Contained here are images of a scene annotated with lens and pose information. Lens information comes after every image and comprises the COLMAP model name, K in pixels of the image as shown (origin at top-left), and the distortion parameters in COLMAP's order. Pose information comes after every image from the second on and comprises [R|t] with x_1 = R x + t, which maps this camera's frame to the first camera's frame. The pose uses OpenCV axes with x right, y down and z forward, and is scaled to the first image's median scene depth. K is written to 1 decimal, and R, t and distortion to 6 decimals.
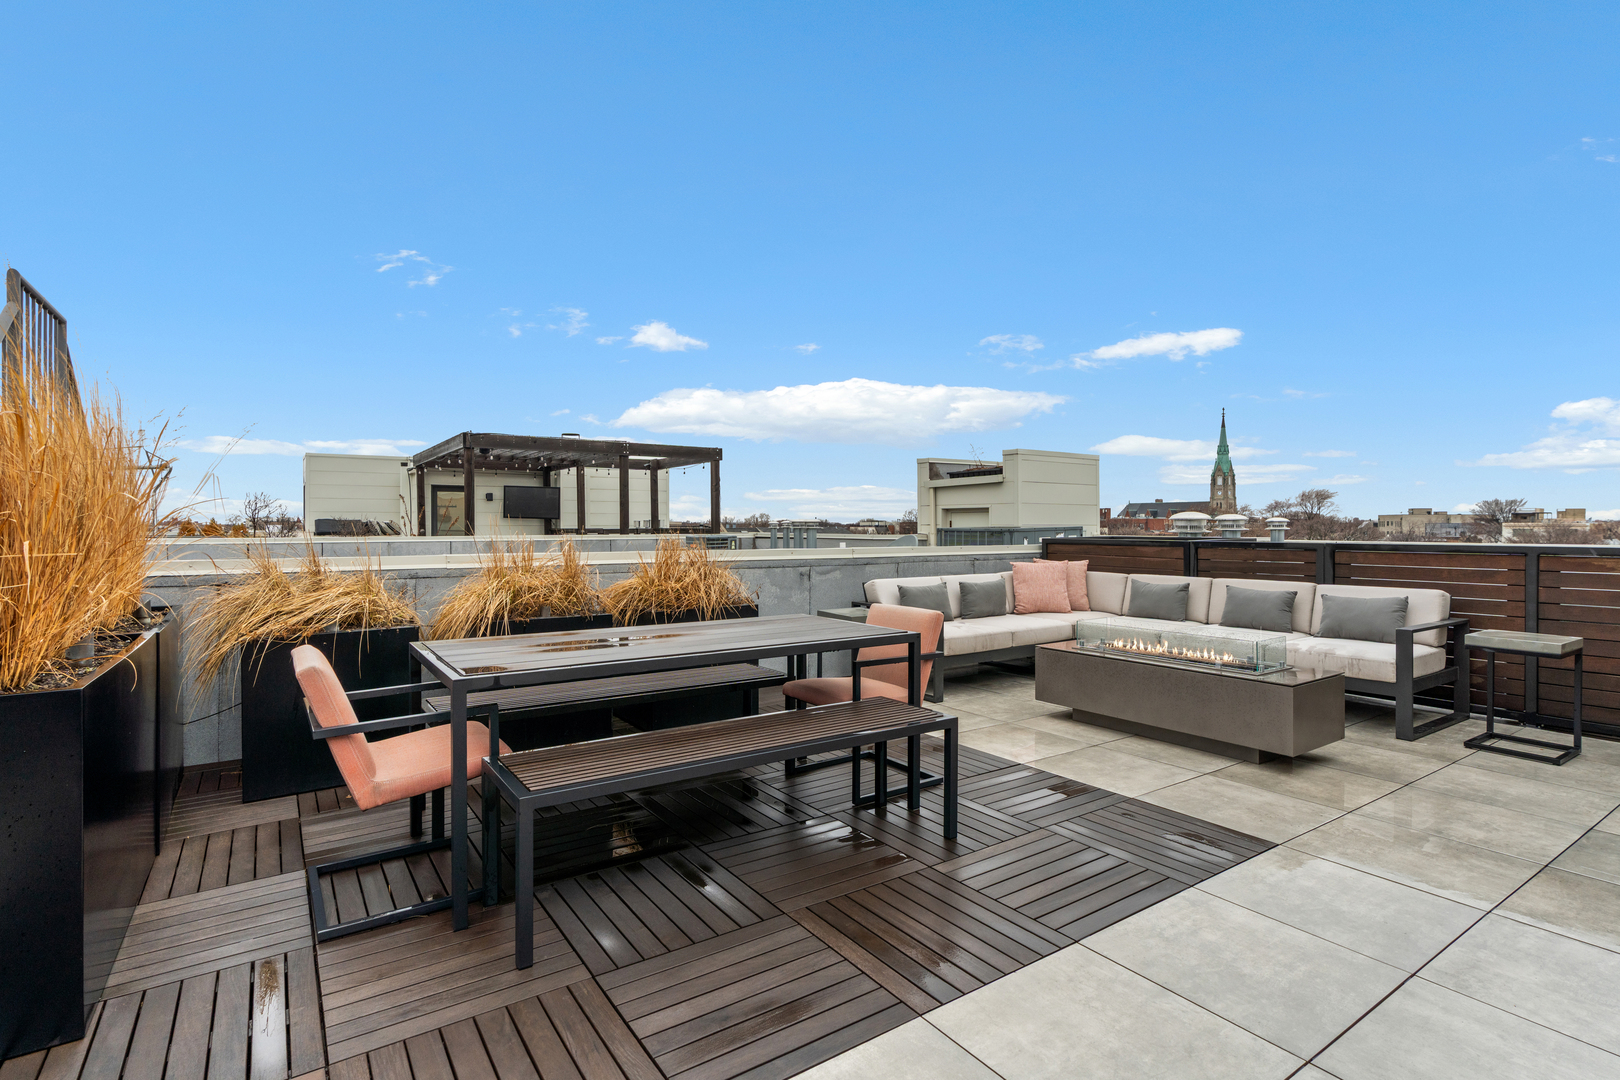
lens RADIAL K [[761.1, 0, 814.3], [0, 761.1, 535.8], [0, 0, 1]] dist [-0.013667, 0.005461]
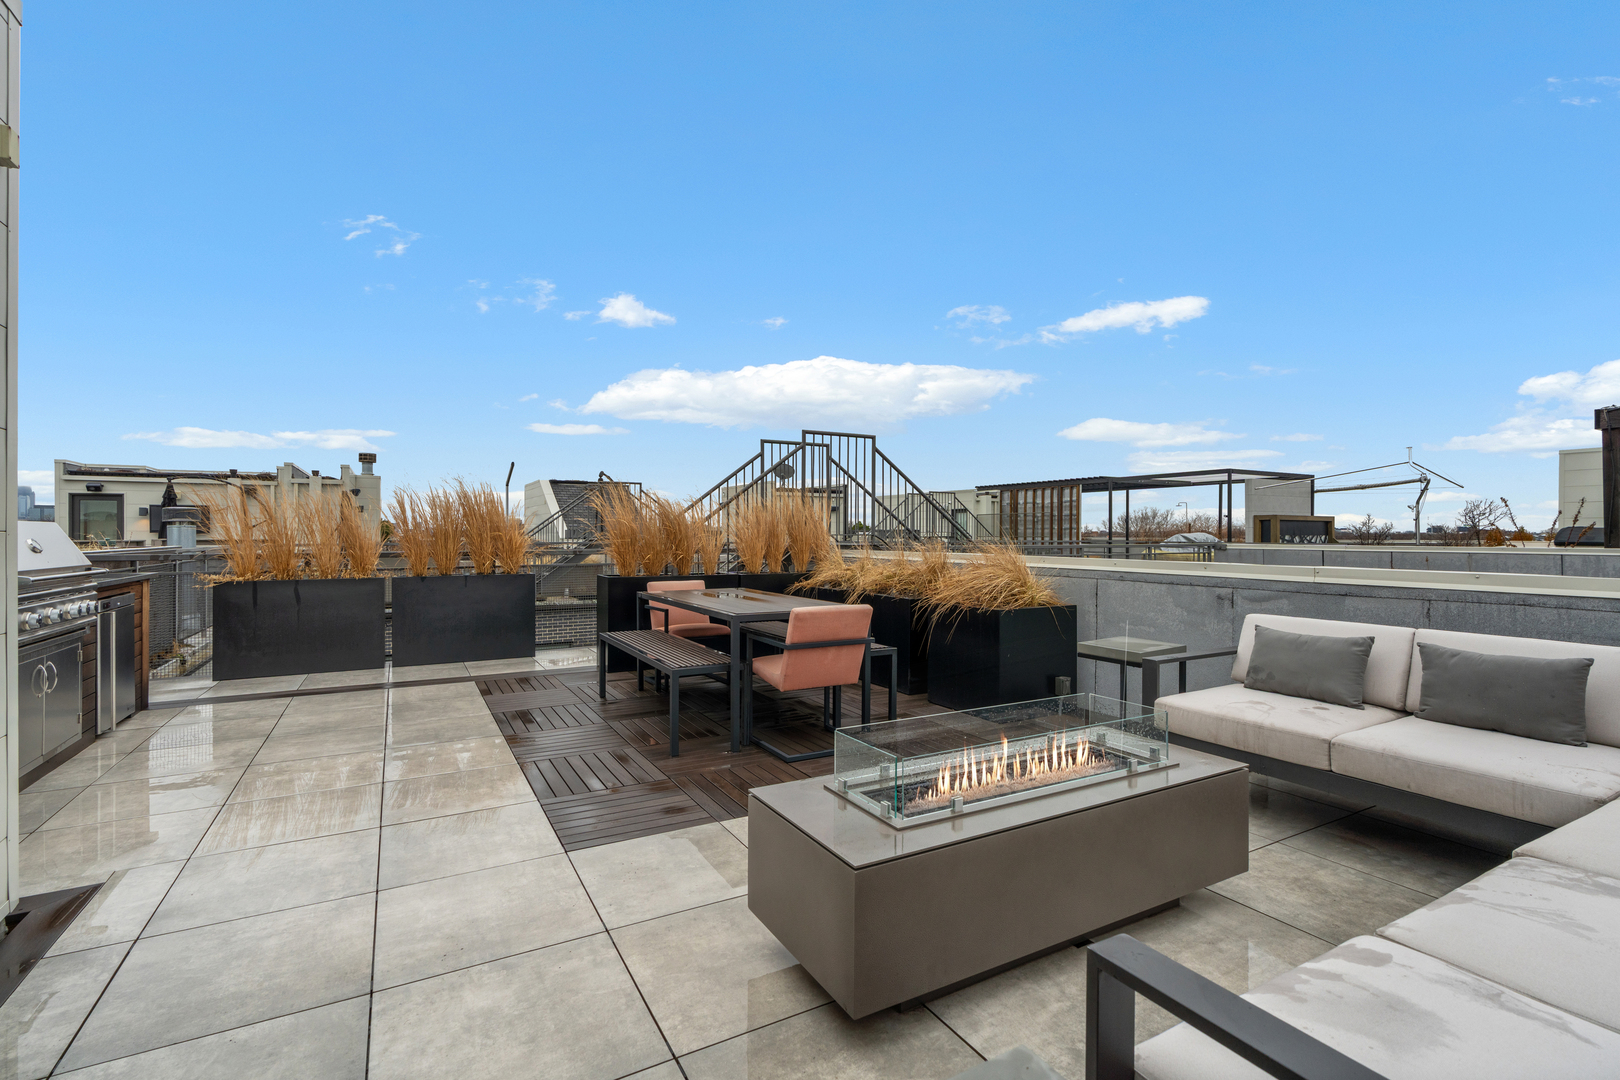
lens RADIAL K [[728.8, 0, 811.6], [0, 728.8, 529.8], [0, 0, 1]] dist [-0.018282, 0.006270]
pose [[-0.068760, -0.006187, -0.997614, 0.721181], [-0.013790, 0.999891, -0.005251, -0.006918], [0.997538, 0.013396, -0.068838, 0.644638]]
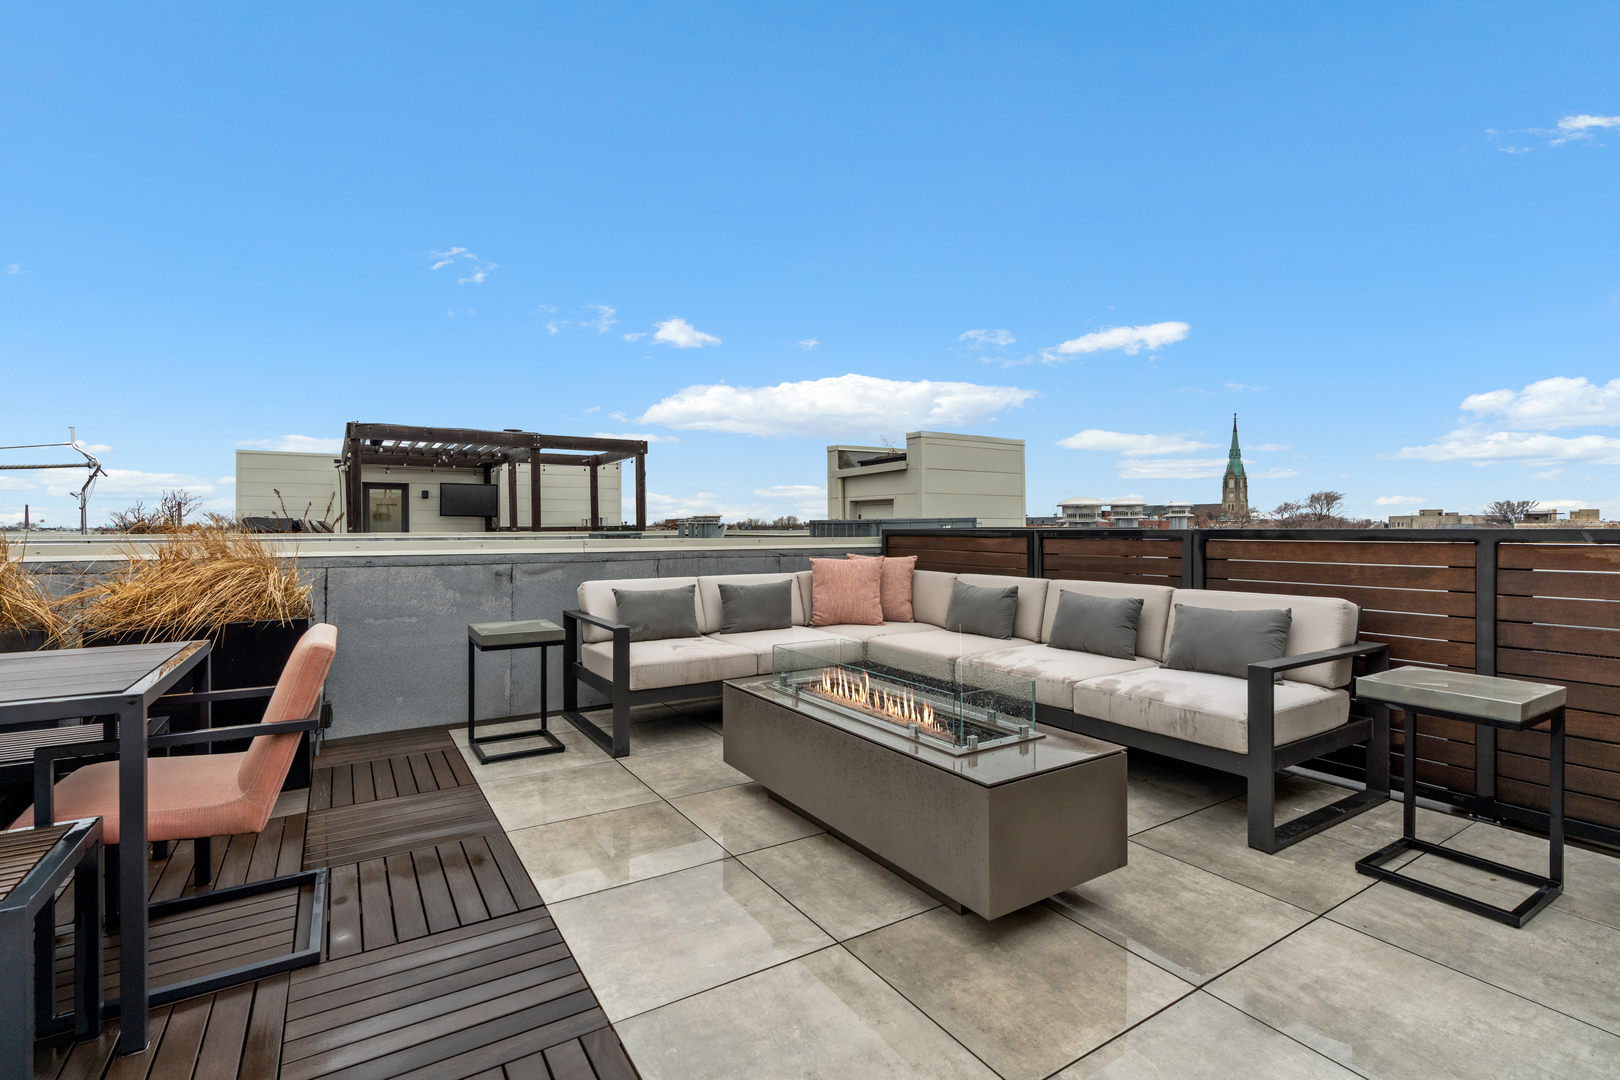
lens RADIAL K [[730.9, 0, 803.0], [0, 730.9, 536.1], [0, 0, 1]] dist [-0.014766, 0.006452]
pose [[0.999375, -0.002470, -0.035251, 0.308948], [0.002438, 0.999997, -0.000941, 0.014188], [0.035254, 0.000855, 0.999378, 0.289382]]
